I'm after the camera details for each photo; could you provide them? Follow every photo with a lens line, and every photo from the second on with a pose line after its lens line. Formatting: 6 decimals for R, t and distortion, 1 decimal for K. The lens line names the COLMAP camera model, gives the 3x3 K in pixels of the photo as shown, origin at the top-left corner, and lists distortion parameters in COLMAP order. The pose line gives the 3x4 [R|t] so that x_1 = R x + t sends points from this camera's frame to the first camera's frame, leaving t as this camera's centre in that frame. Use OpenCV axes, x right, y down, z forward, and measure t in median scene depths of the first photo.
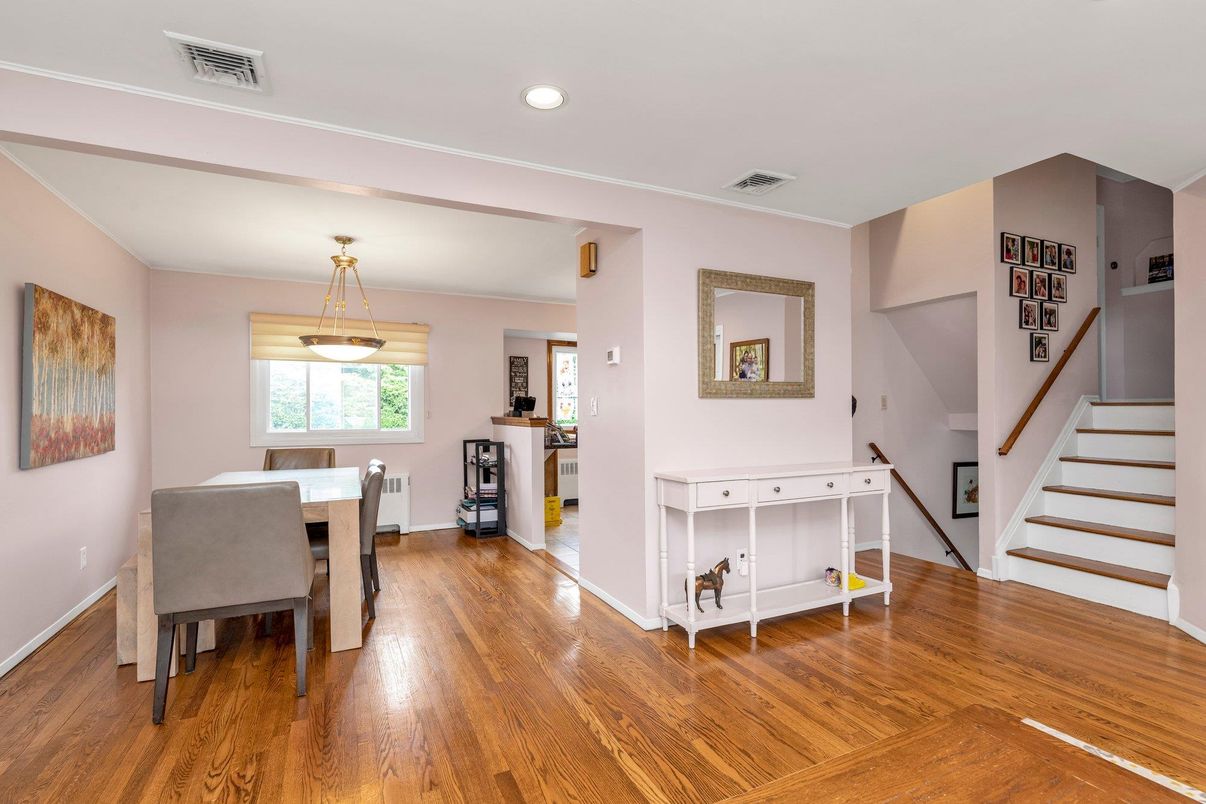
lens RADIAL K [[559.6, 0, 601.3], [0, 559.6, 408.1], [0, 0, 1]] dist [-0.000686, -0.000440]
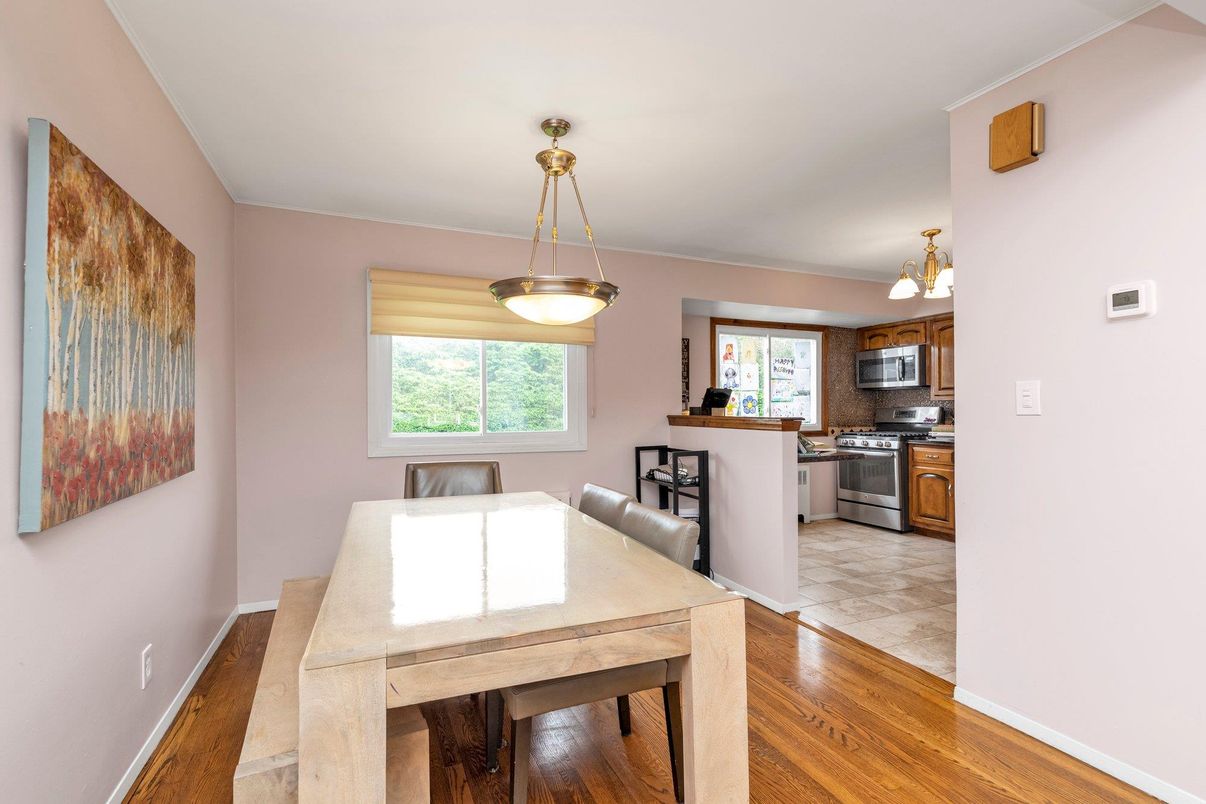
lens RADIAL K [[549.5, 0, 602.4], [0, 549.5, 406.7], [0, 0, 1]] dist [0.000626, 0.000438]
pose [[0.999154, 0.000631, -0.041108, -0.405344], [-0.000564, 0.999999, 0.001624, 0.004417], [0.041109, -0.001600, 0.999153, 0.423181]]
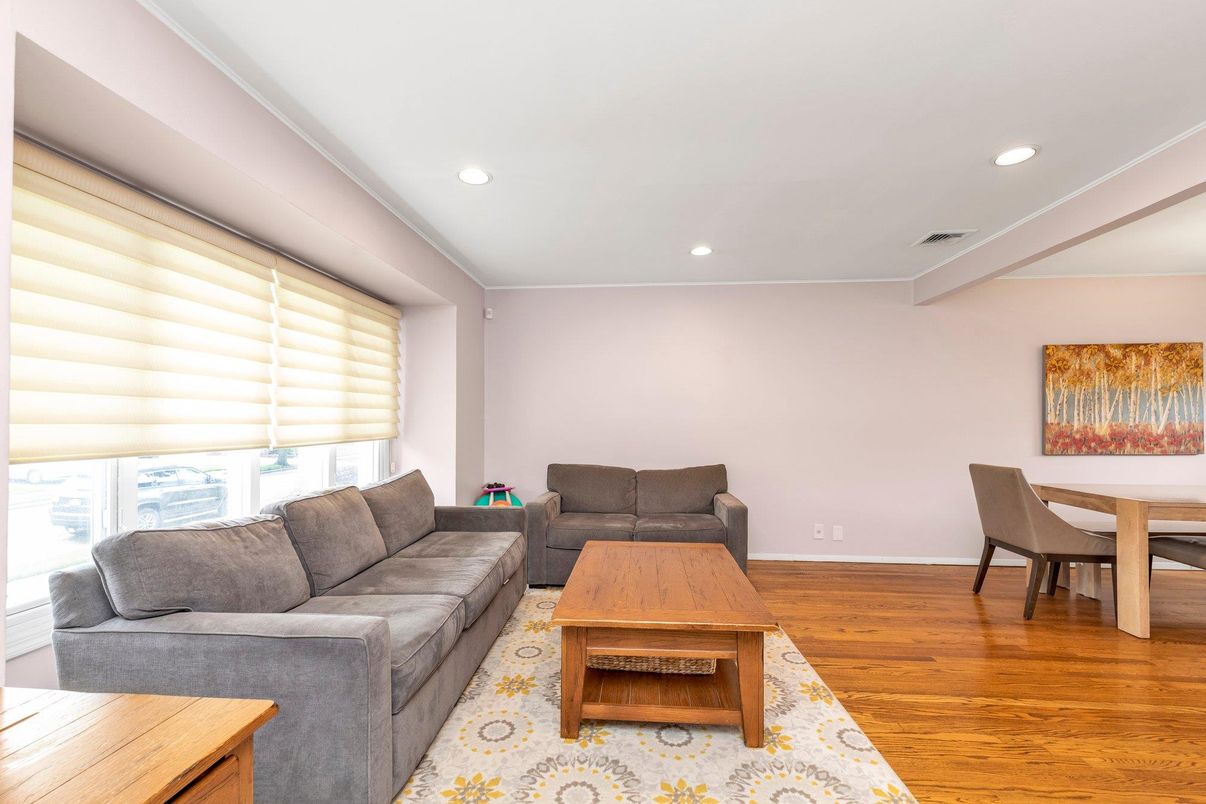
lens RADIAL K [[532.3, 0, 600.5], [0, 532.3, 392.5], [0, 0, 1]] dist [0.000188, 0.000084]
pose [[-0.503081, -0.044093, -0.863114, 0.766663], [0.005144, 0.998527, -0.054008, 0.000072], [0.864224, -0.031610, -0.502113, 0.473275]]
